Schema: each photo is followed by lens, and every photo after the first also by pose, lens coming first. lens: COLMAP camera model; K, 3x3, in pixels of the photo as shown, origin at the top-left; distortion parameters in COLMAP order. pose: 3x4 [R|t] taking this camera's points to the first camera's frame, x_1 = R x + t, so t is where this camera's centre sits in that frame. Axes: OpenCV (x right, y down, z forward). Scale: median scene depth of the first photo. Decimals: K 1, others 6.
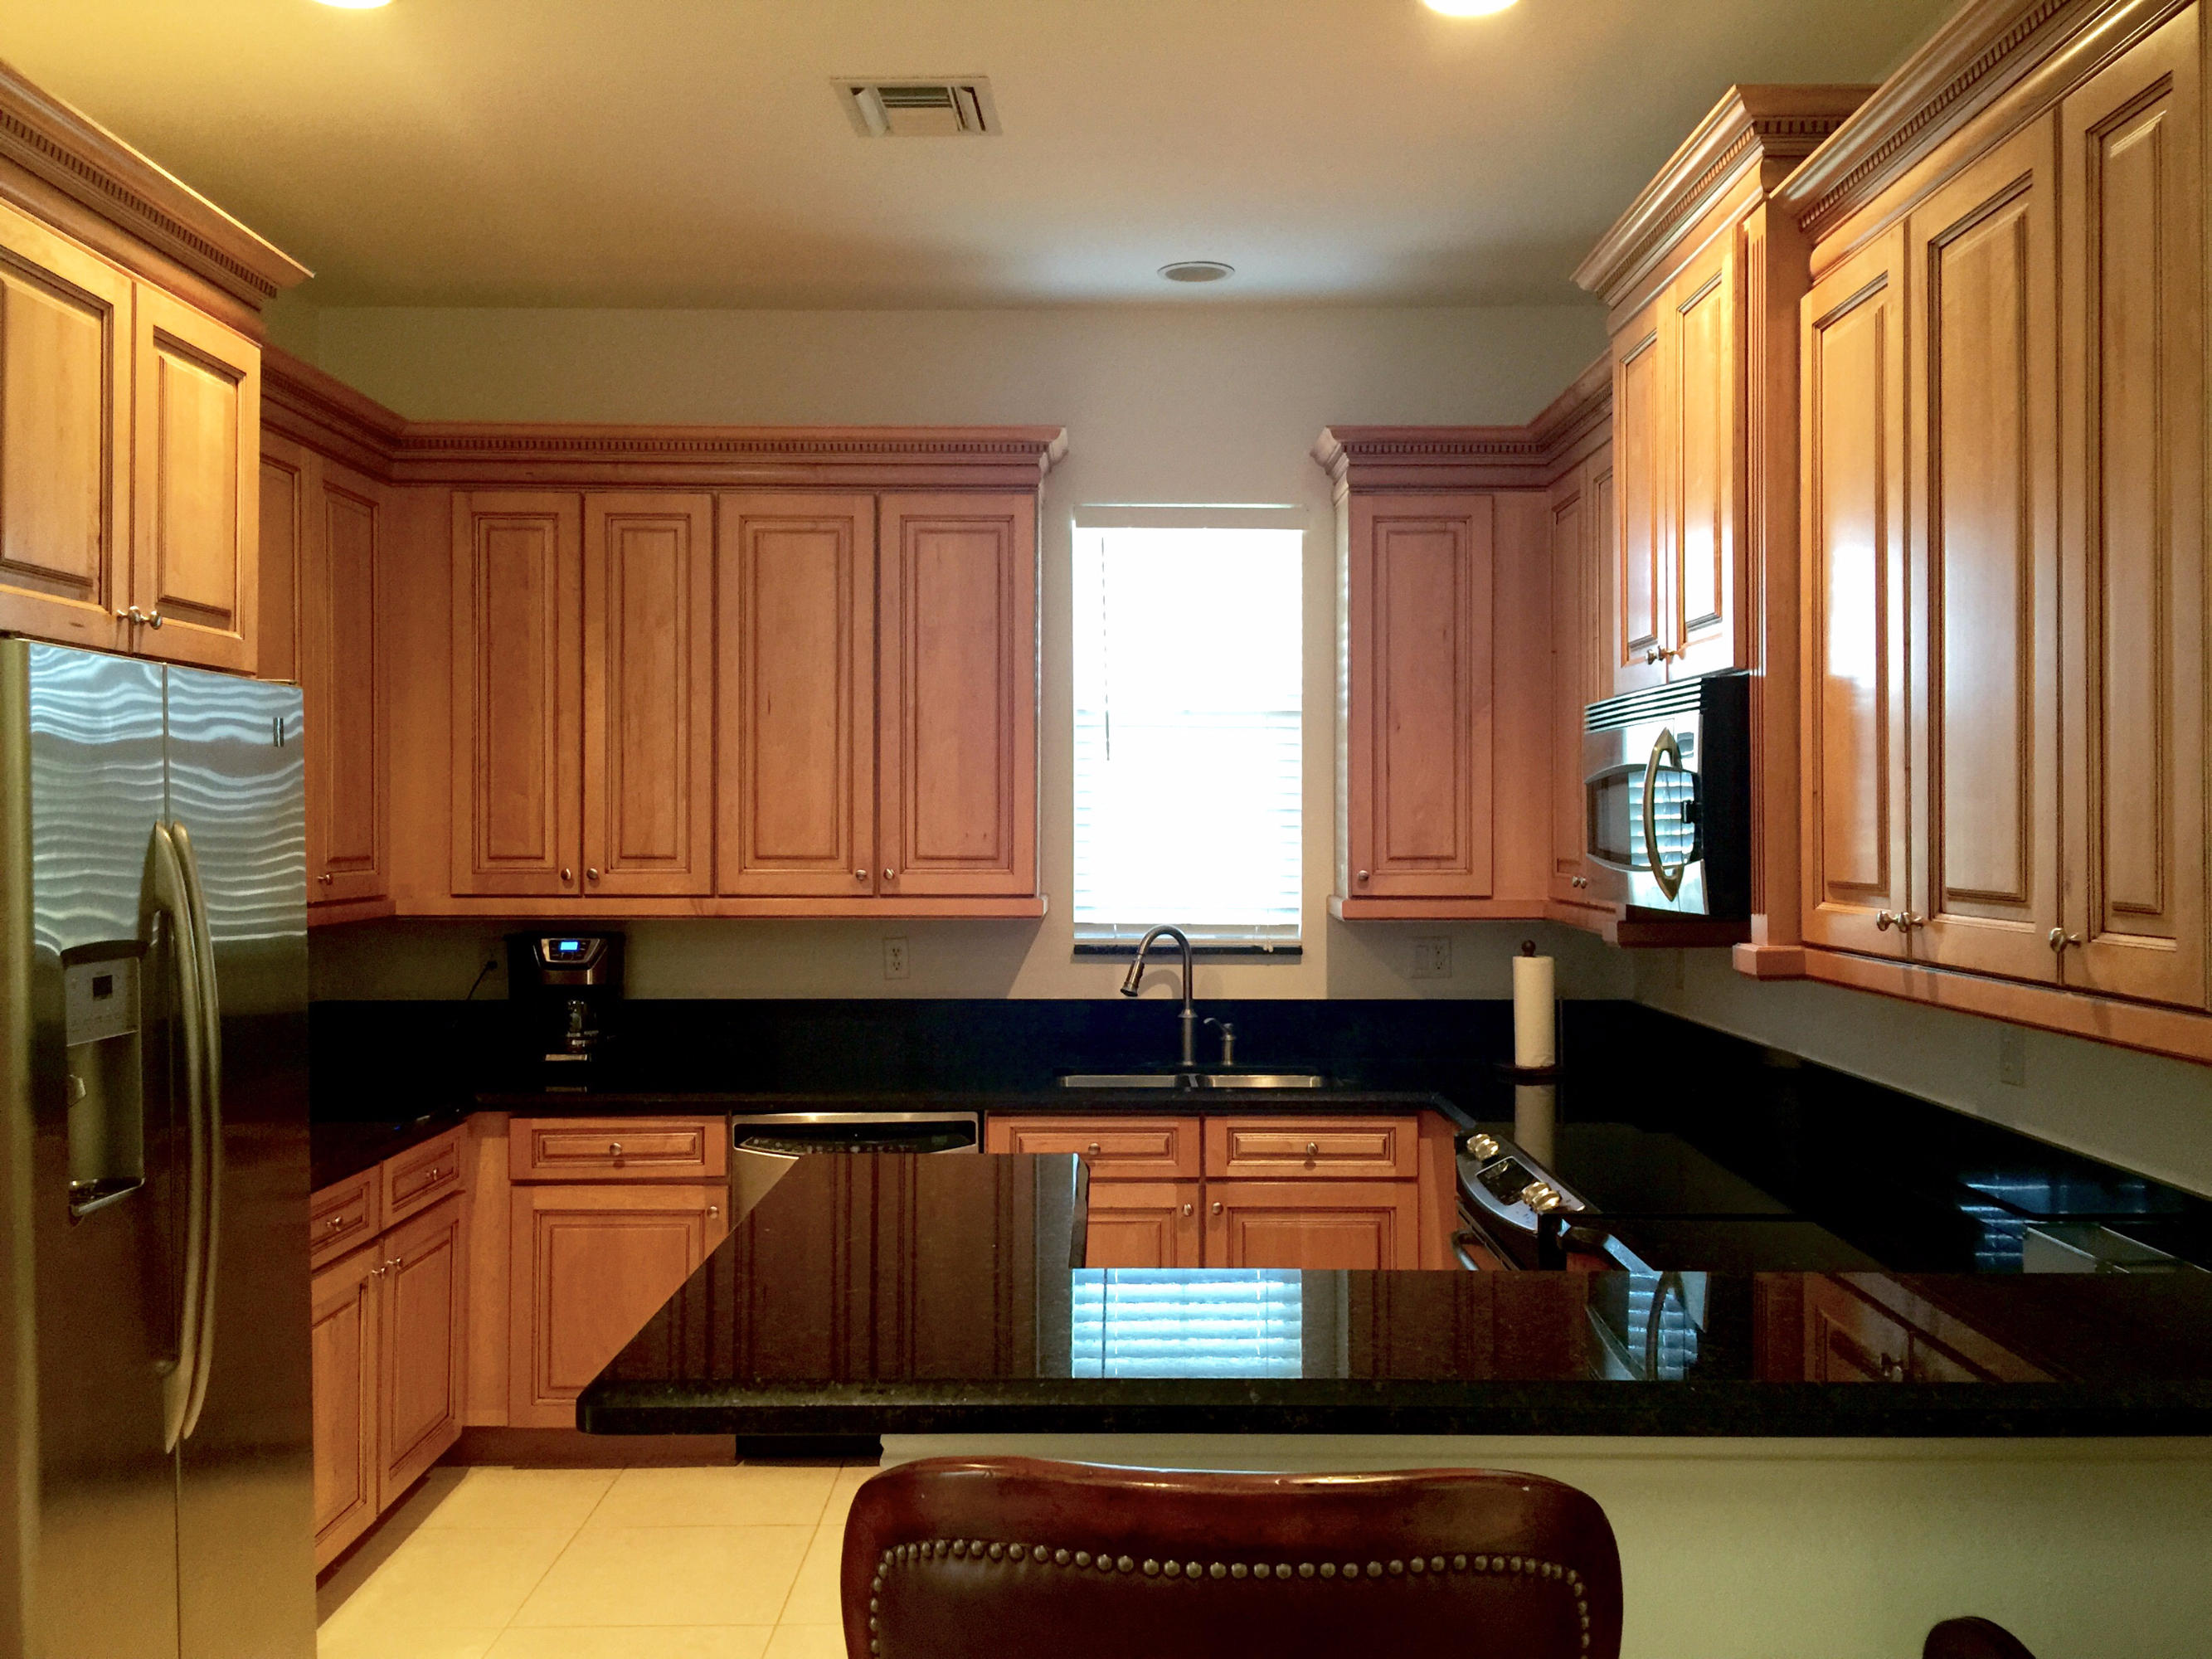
lens RADIAL K [[1874.5, 0, 1110.3], [0, 1874.5, 819.7], [0, 0, 1]] dist [0.087460, -0.133798]
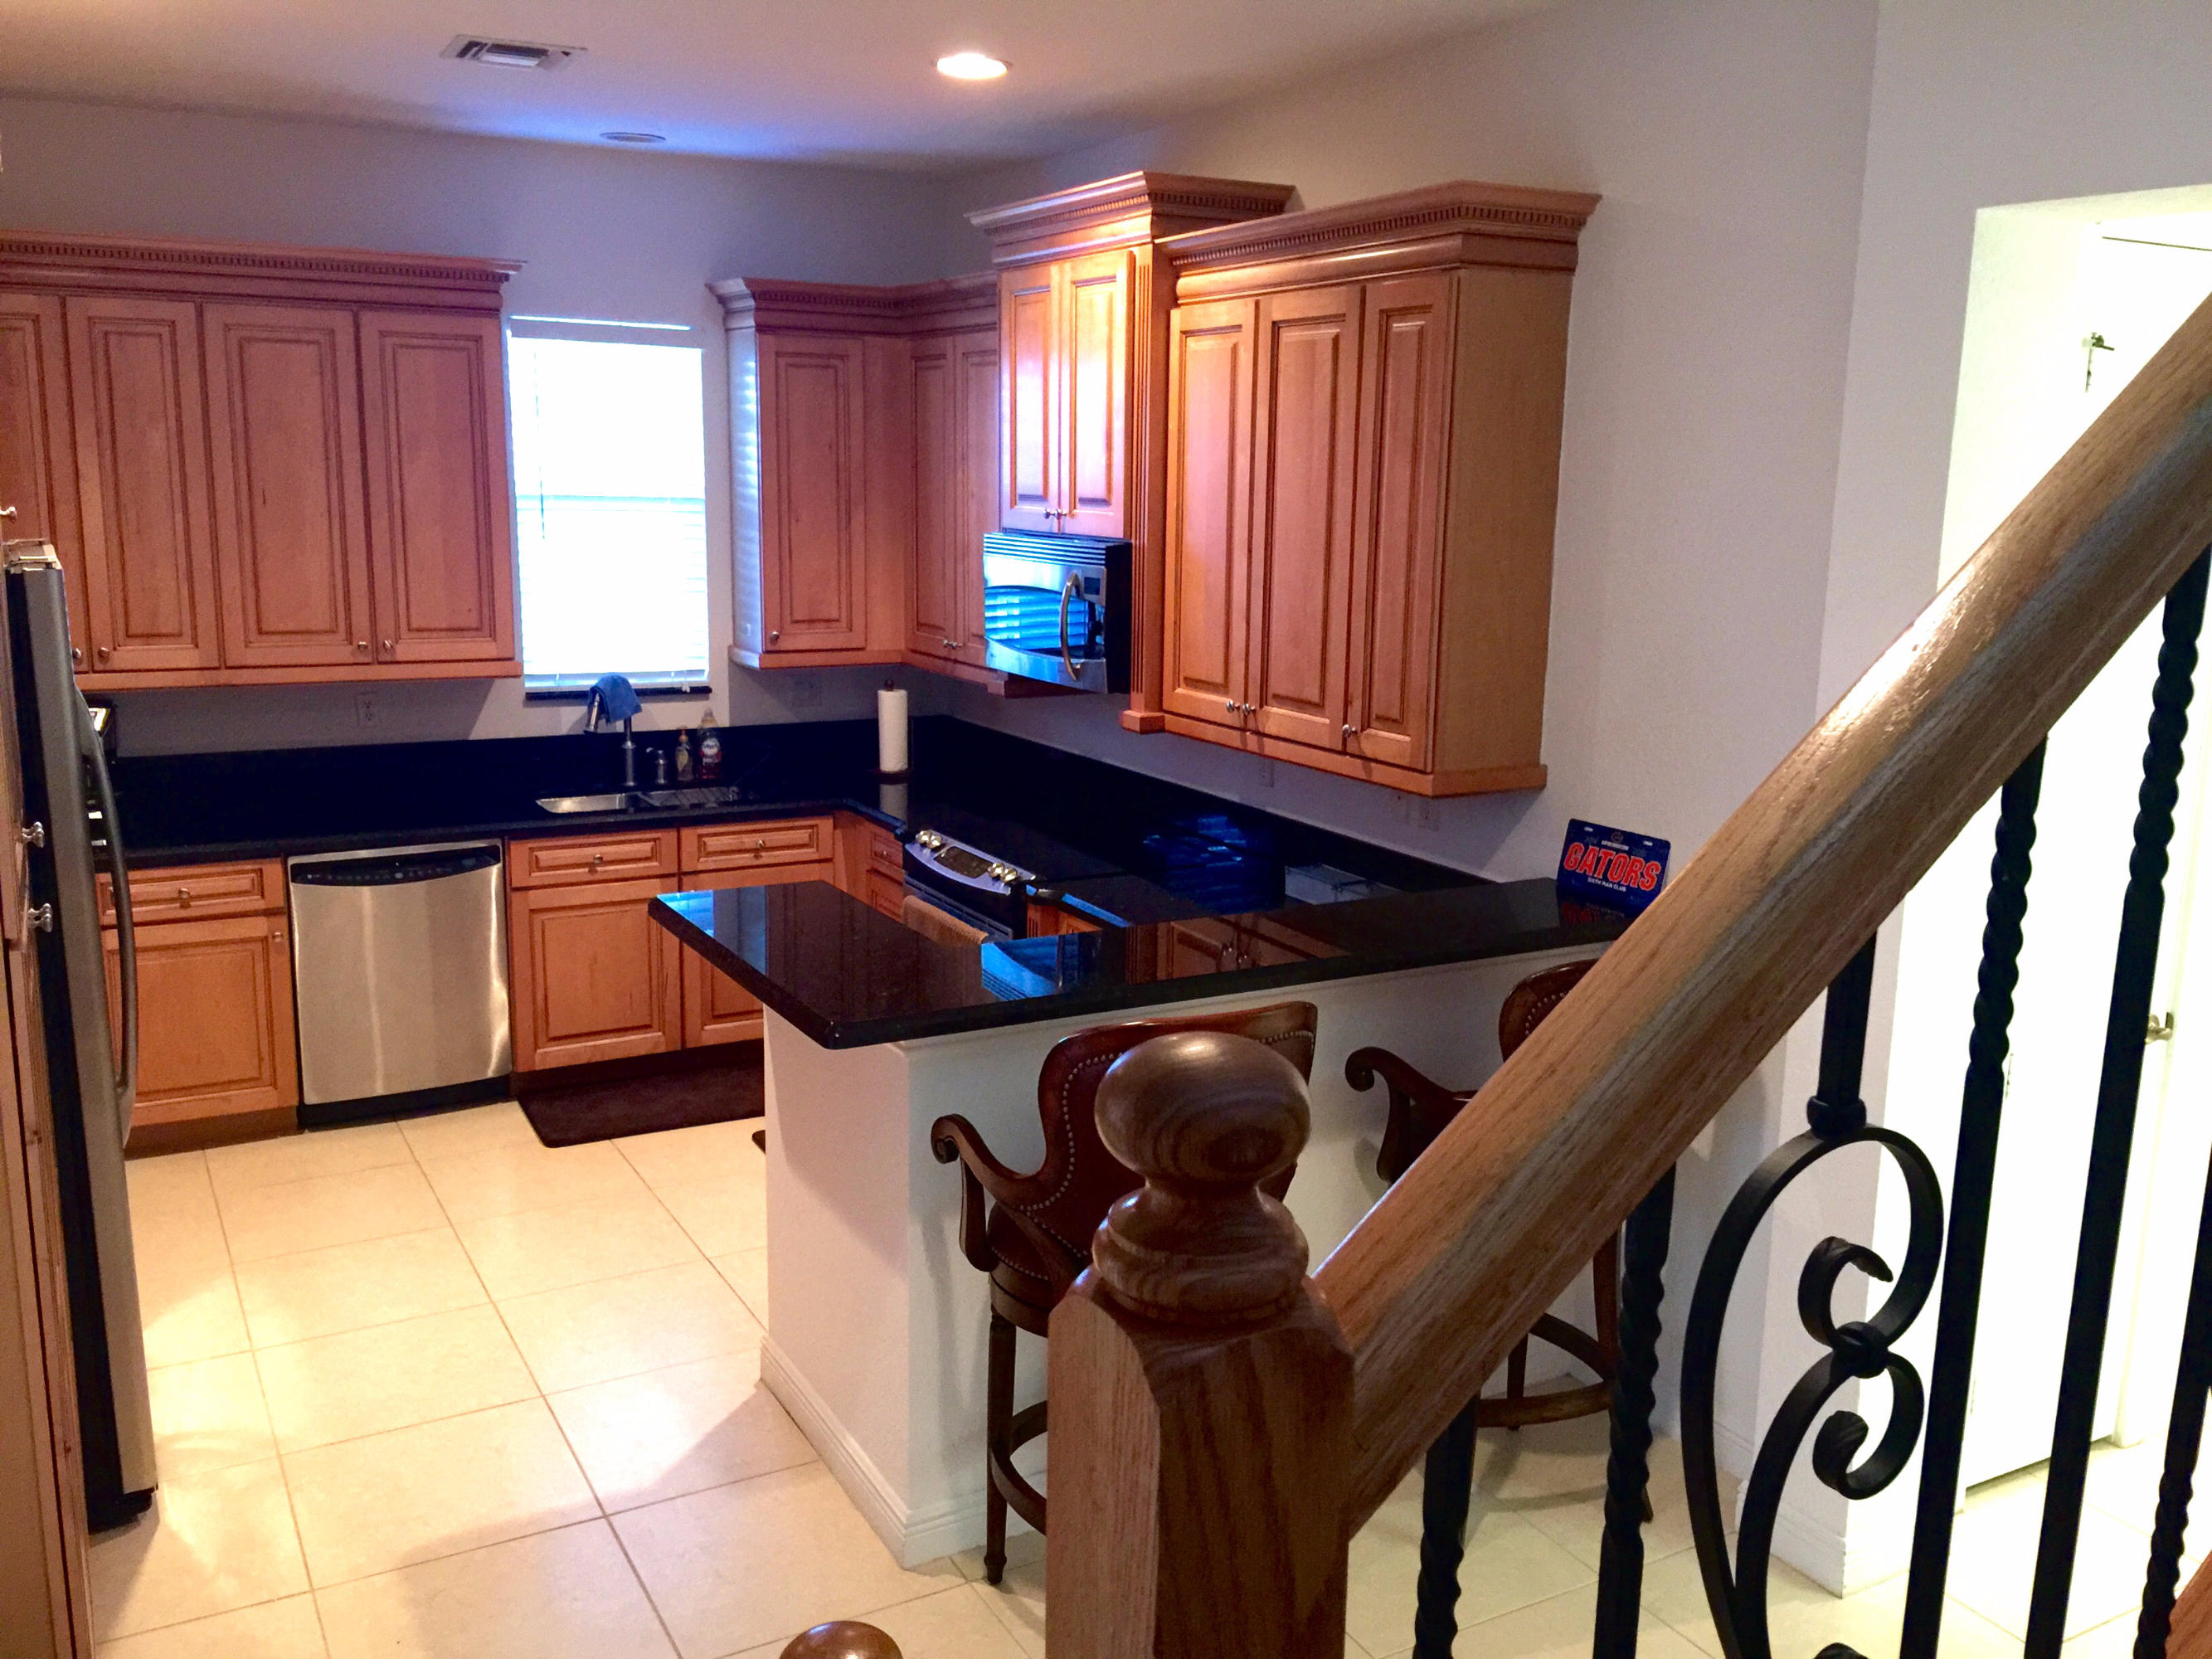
lens RADIAL K [[1874.5, 0, 1110.3], [0, 1874.5, 819.7], [0, 0, 1]] dist [0.087460, -0.133798]
pose [[0.873869, -0.076158, 0.480159, -0.299829], [-0.017926, 0.981935, 0.188370, -0.095119], [-0.485830, -0.173218, 0.856717, -0.258873]]
